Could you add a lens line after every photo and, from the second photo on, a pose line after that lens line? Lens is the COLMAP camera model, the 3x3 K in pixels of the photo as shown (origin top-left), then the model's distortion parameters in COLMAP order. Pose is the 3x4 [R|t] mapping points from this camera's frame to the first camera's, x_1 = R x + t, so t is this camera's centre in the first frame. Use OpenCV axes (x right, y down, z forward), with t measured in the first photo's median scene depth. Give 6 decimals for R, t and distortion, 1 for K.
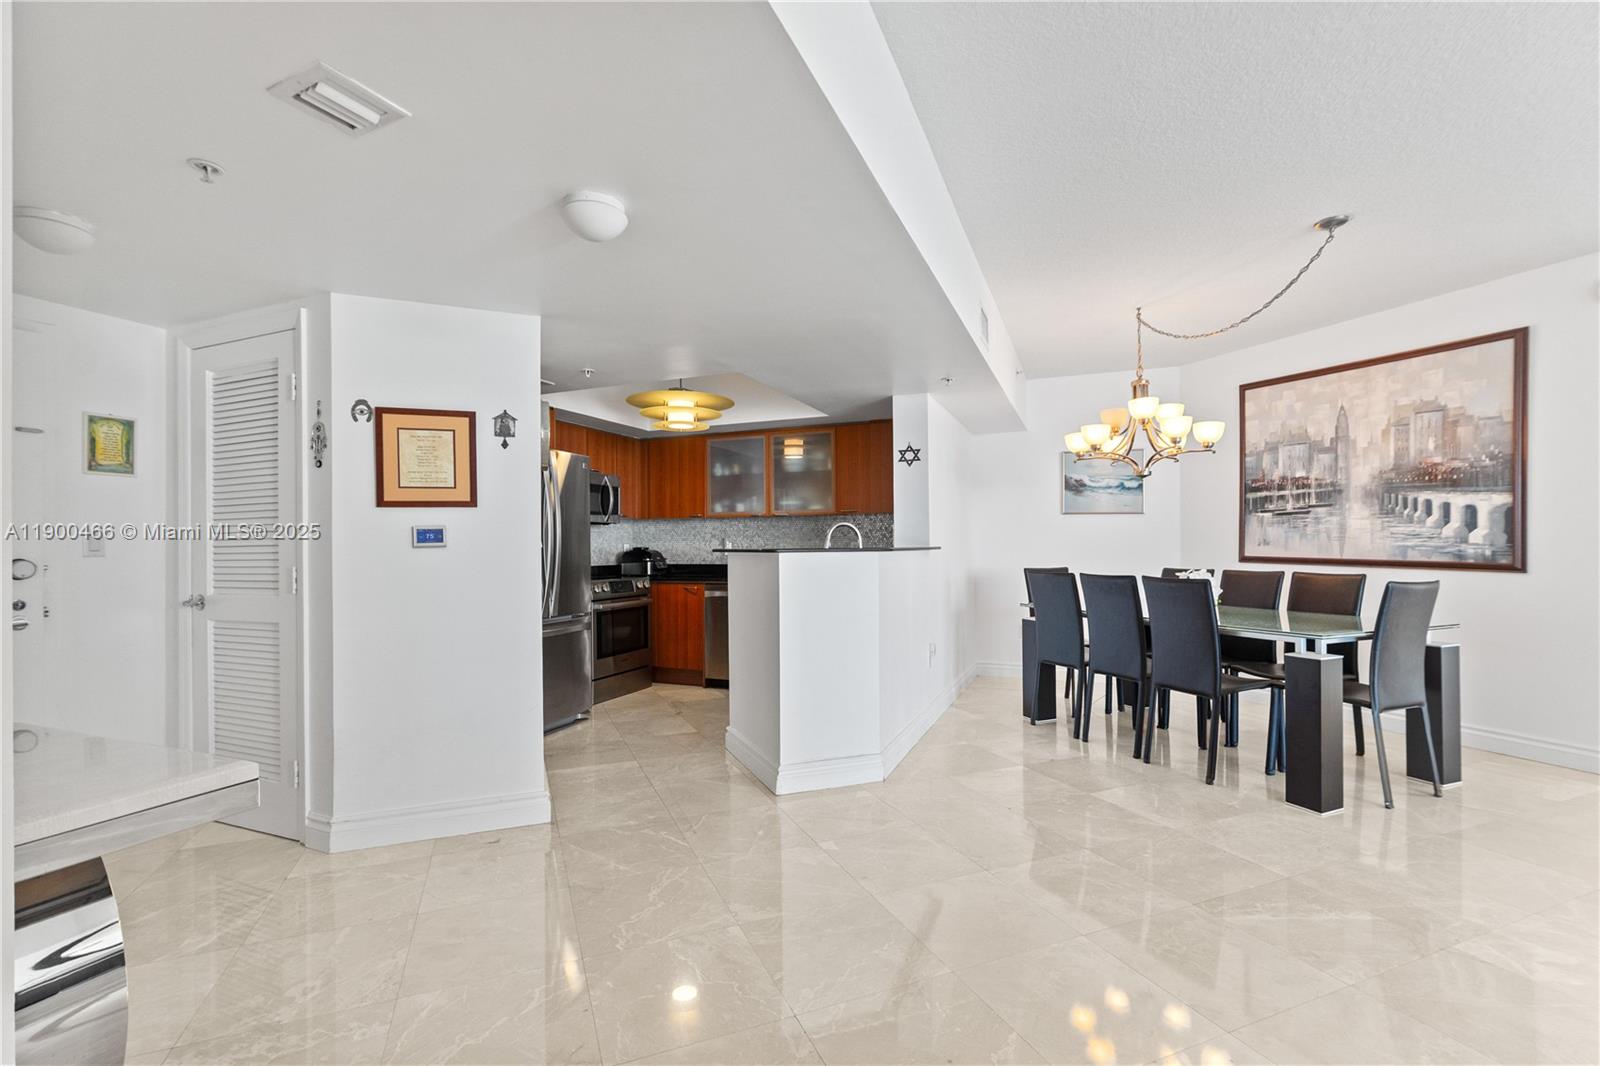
lens RADIAL K [[707.2, 0, 798.4], [0, 707.2, 537.1], [0, 0, 1]] dist [-0.013553, 0.005857]
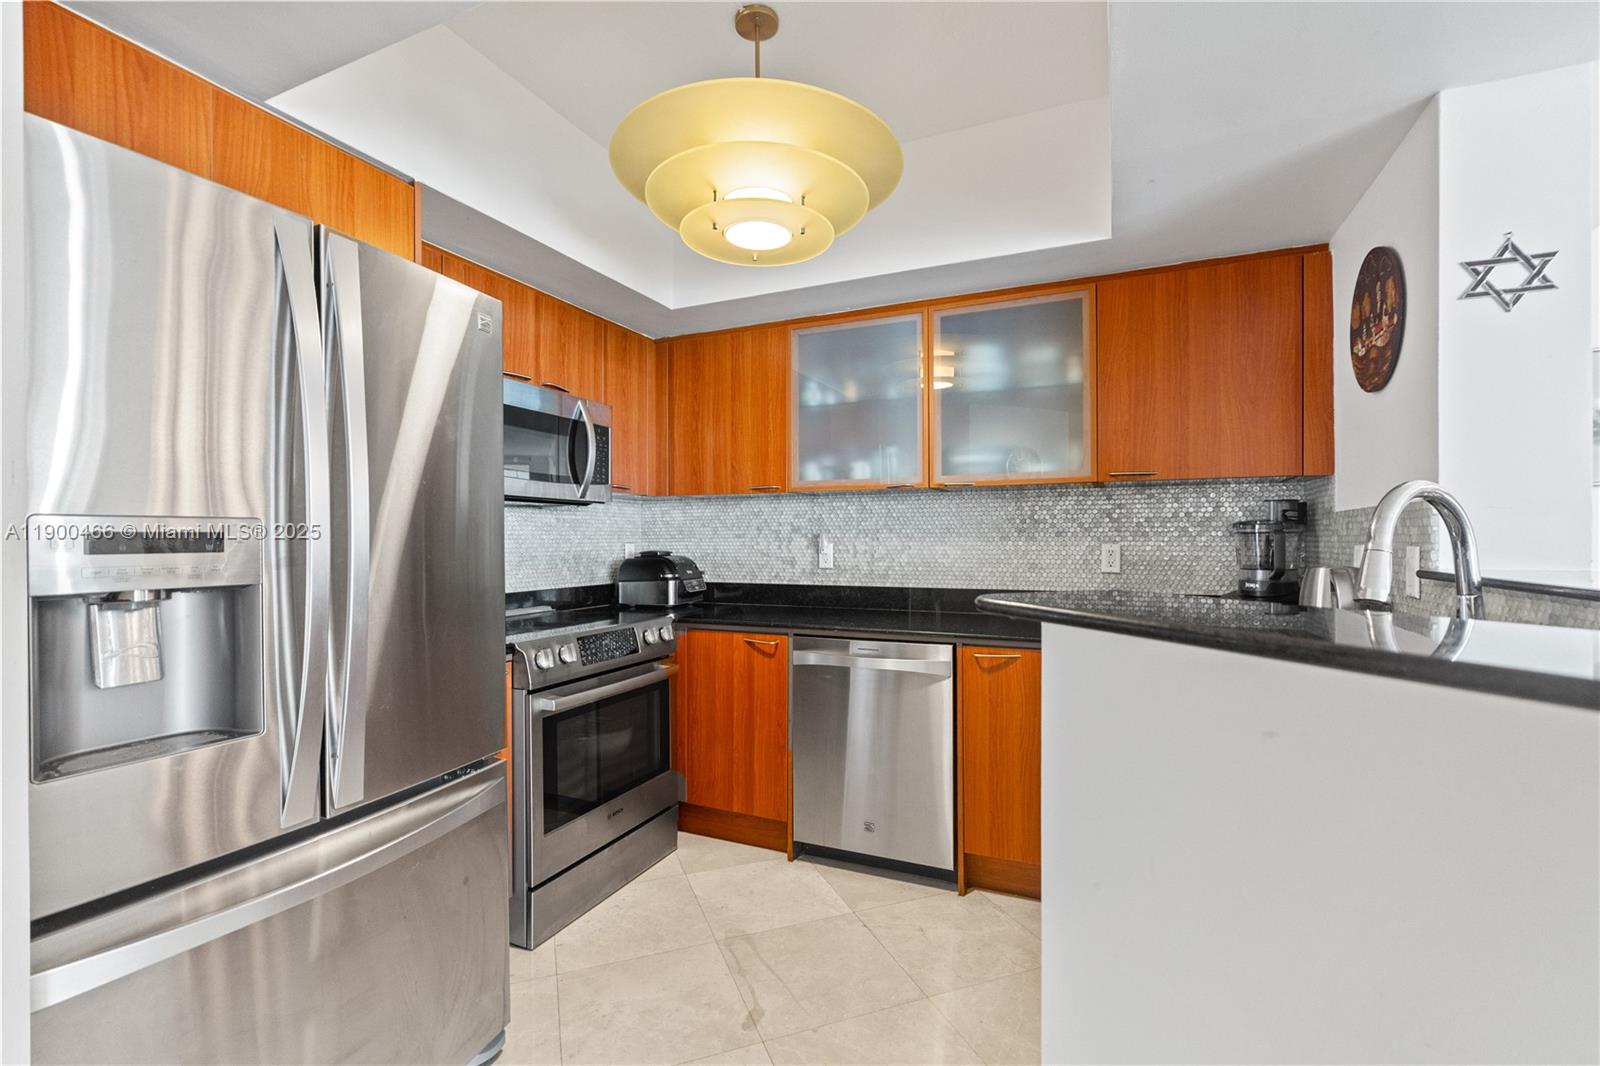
lens RADIAL K [[707.2, 0, 793.9], [0, 707.2, 536.5], [0, 0, 1]] dist [-0.013553, 0.005857]
pose [[0.999400, 0.004376, -0.034372, -0.145098], [-0.003997, 0.999930, 0.011093, -0.003184], [0.034419, -0.010948, 0.999348, 0.677380]]
